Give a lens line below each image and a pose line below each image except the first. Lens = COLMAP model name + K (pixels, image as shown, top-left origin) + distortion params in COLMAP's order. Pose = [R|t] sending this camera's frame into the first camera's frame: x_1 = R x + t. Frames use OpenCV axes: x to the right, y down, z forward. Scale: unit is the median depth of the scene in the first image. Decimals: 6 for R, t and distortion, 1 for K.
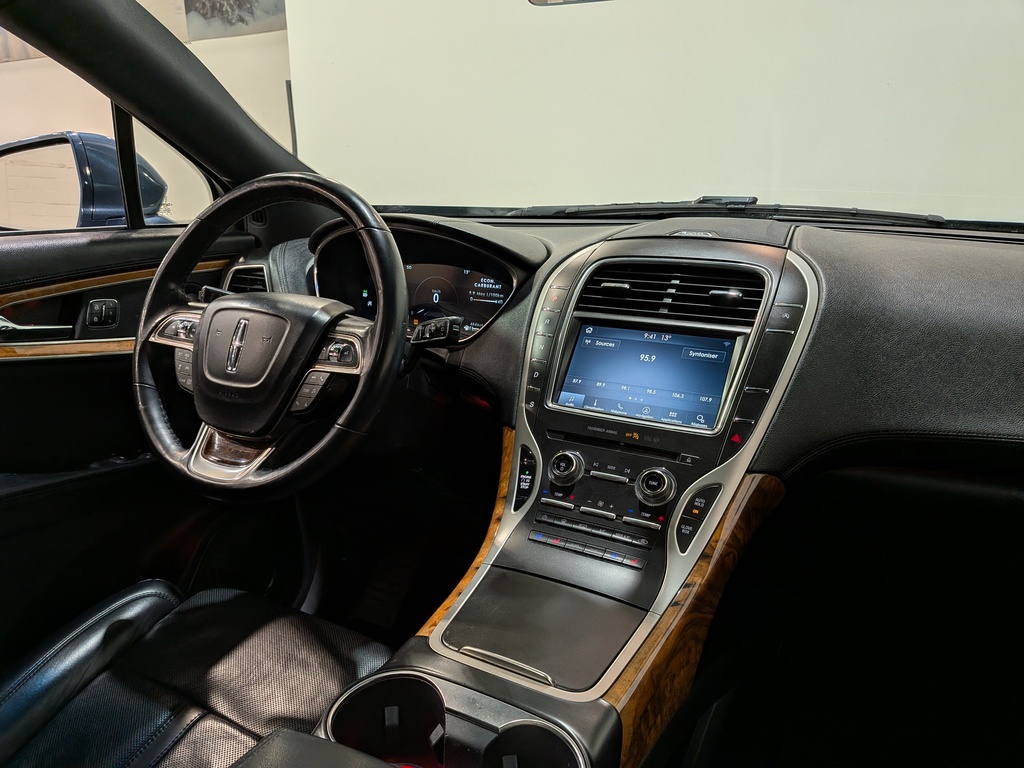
lens RADIAL K [[786.4, 0, 479.4], [0, 786.4, 410.6], [0, 0, 1]] dist [0.003472, -0.028753]
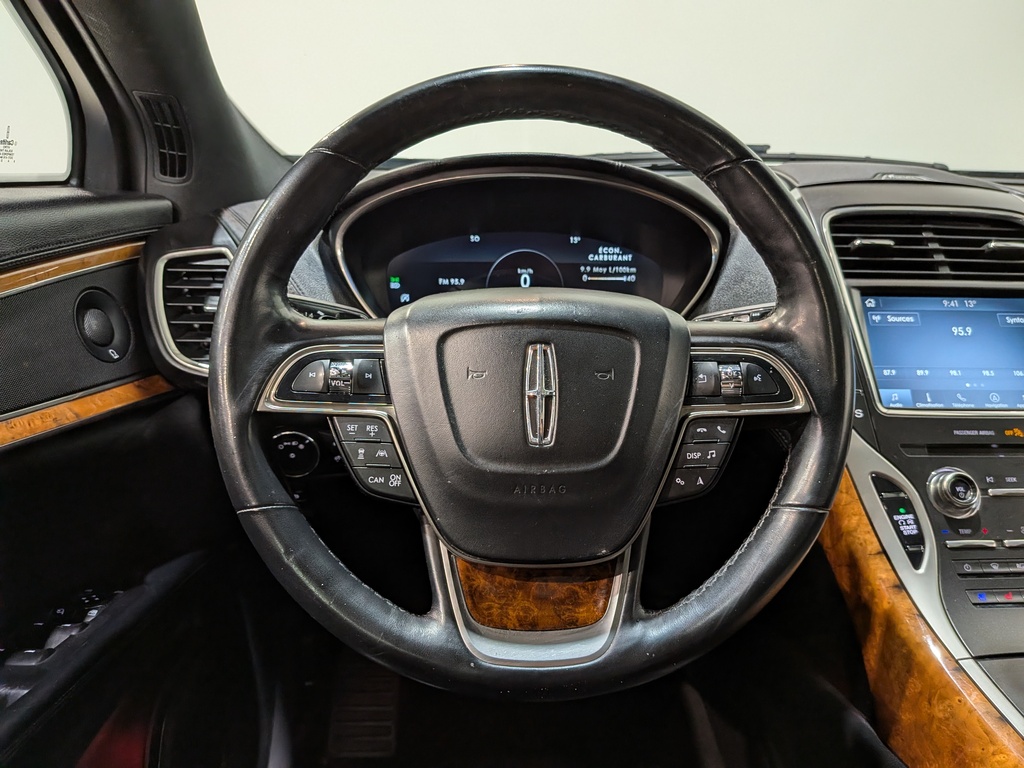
lens RADIAL K [[786.4, 0, 524.0], [0, 786.4, 382.5], [0, 0, 1]] dist [0.003472, -0.028753]
pose [[0.842596, -0.141668, 0.519580, -0.571100], [0.143798, 0.988936, 0.036446, -0.108297], [-0.518994, 0.044005, 0.853644, 0.563572]]
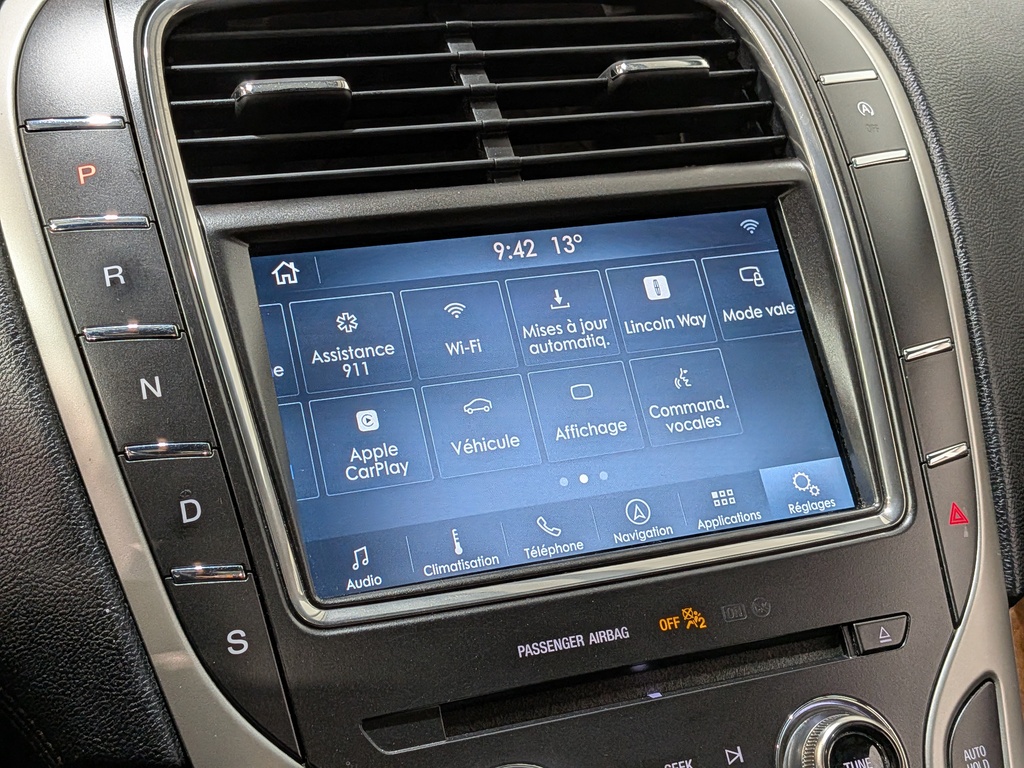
lens RADIAL K [[1520.8, 0, 508.0], [0, 1520.8, 385.1], [0, 0, 1]] dist [0.084927, 0.000000]
pose [[0.629350, -0.269034, 0.729068, -0.194935], [0.230549, 0.960565, 0.155443, -0.135228], [-0.742136, 0.070257, 0.666557, 0.654898]]
